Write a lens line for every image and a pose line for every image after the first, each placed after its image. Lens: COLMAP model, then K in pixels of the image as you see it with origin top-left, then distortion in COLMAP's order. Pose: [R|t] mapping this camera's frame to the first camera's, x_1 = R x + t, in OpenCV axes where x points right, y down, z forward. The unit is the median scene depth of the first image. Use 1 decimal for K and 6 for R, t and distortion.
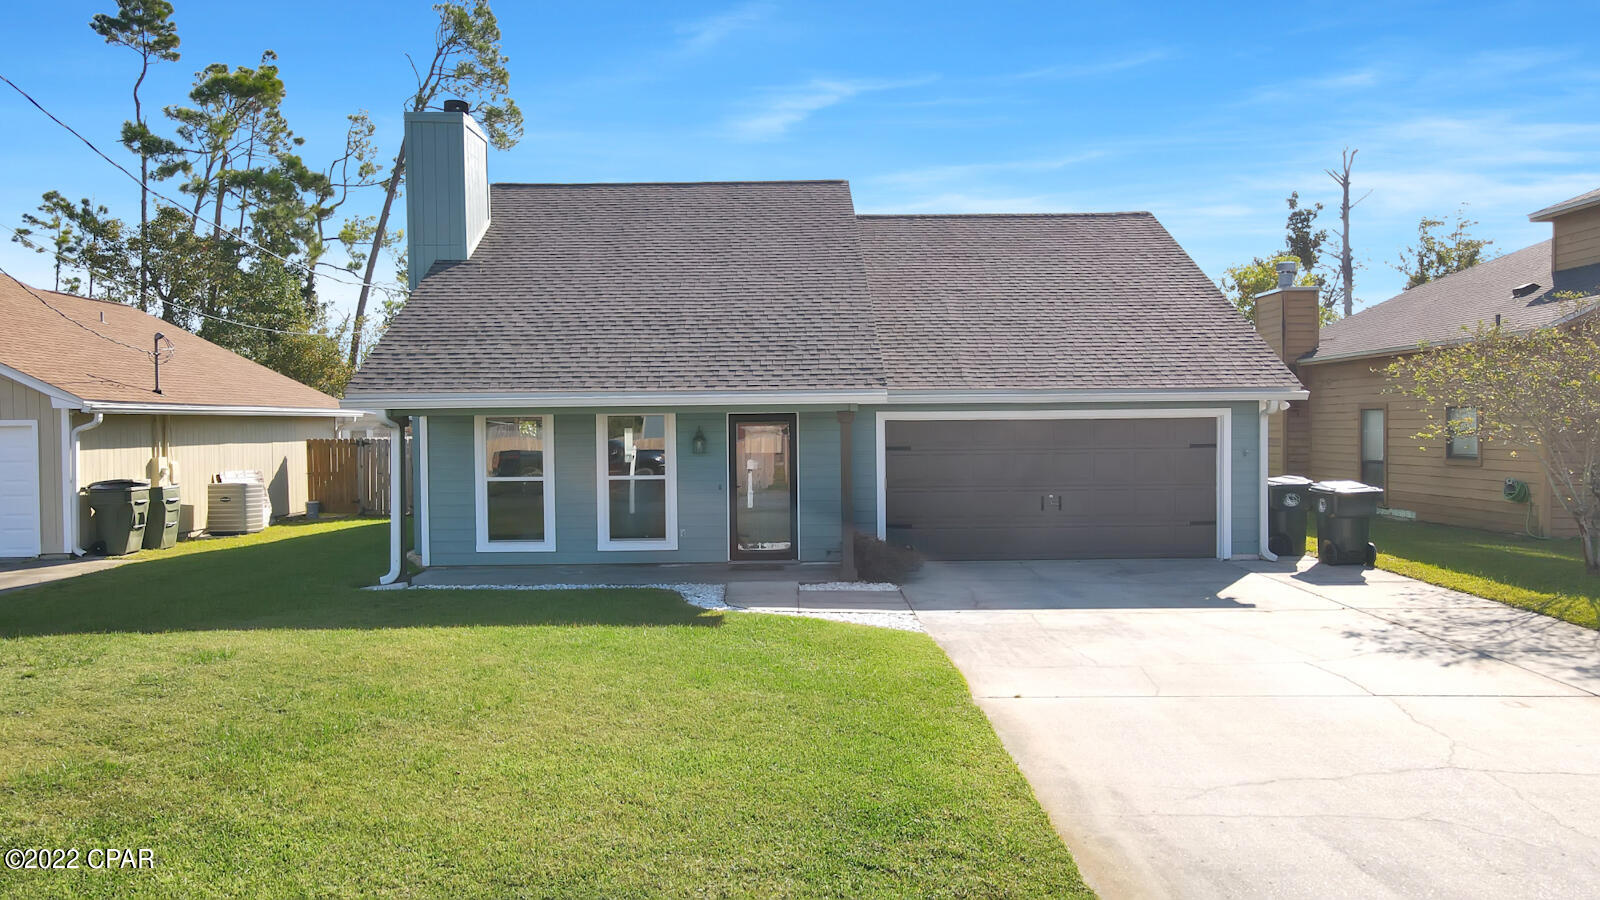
lens RADIAL K [[1190.8, 0, 802.6], [0, 1190.8, 450.3], [0, 0, 1]] dist [0.004856, 0.016641]
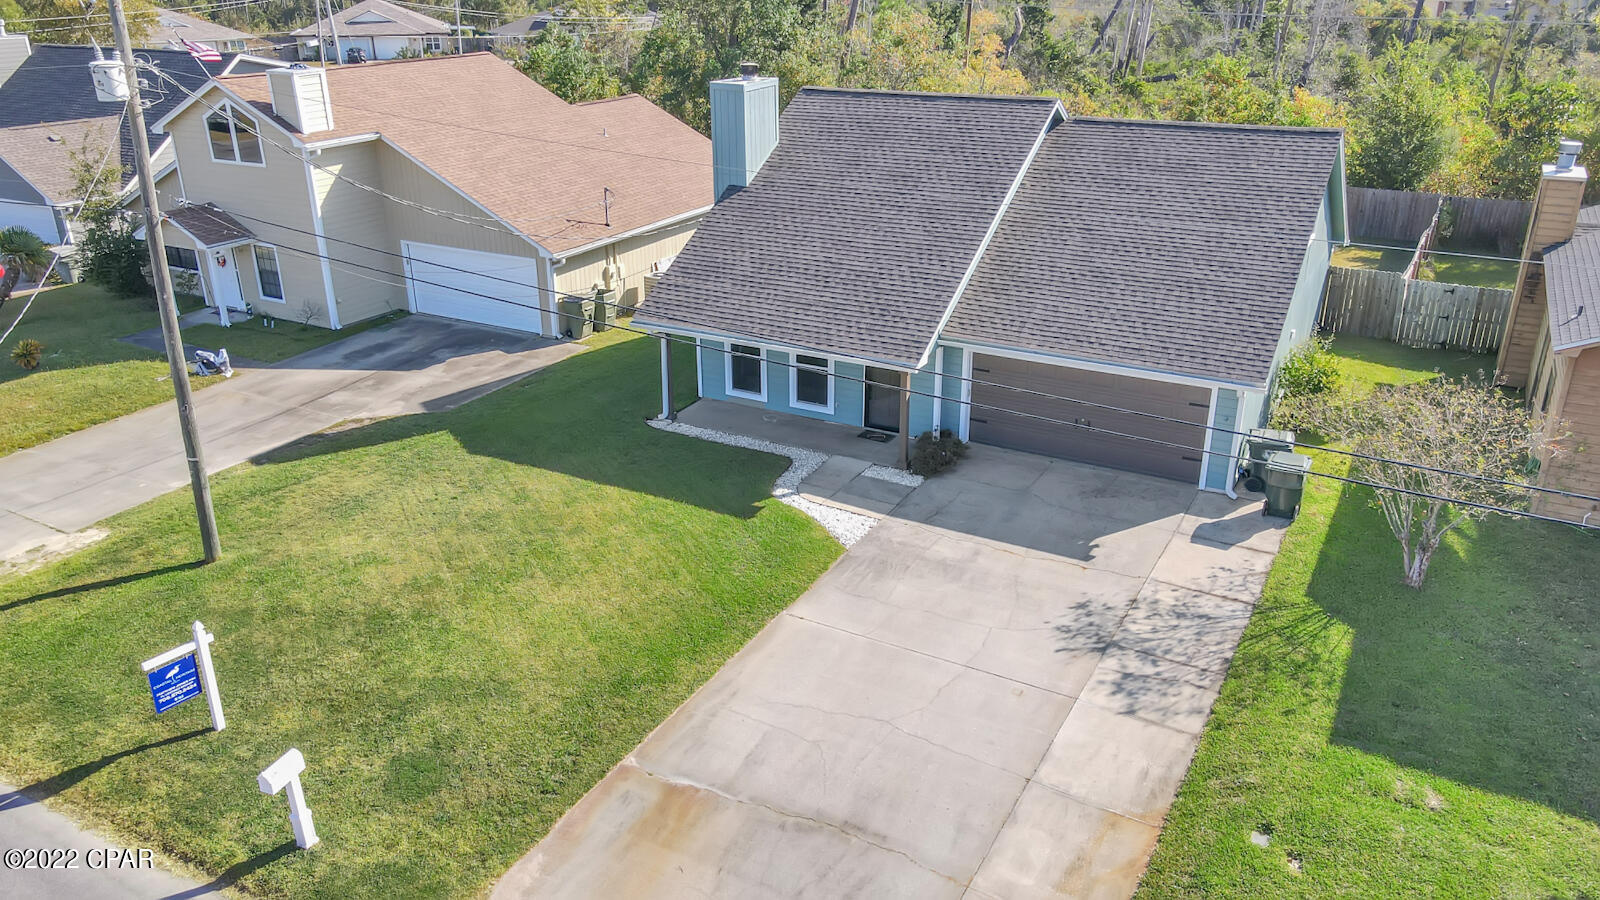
lens RADIAL K [[1190.8, 0, 797.1], [0, 1190.8, 447.6], [0, 0, 1]] dist [0.004856, 0.016641]
pose [[0.866125, 0.198807, -0.458587, 0.520880], [-0.016133, 0.928135, 0.371895, -0.411123], [0.499566, -0.314709, 0.807088, -0.279380]]
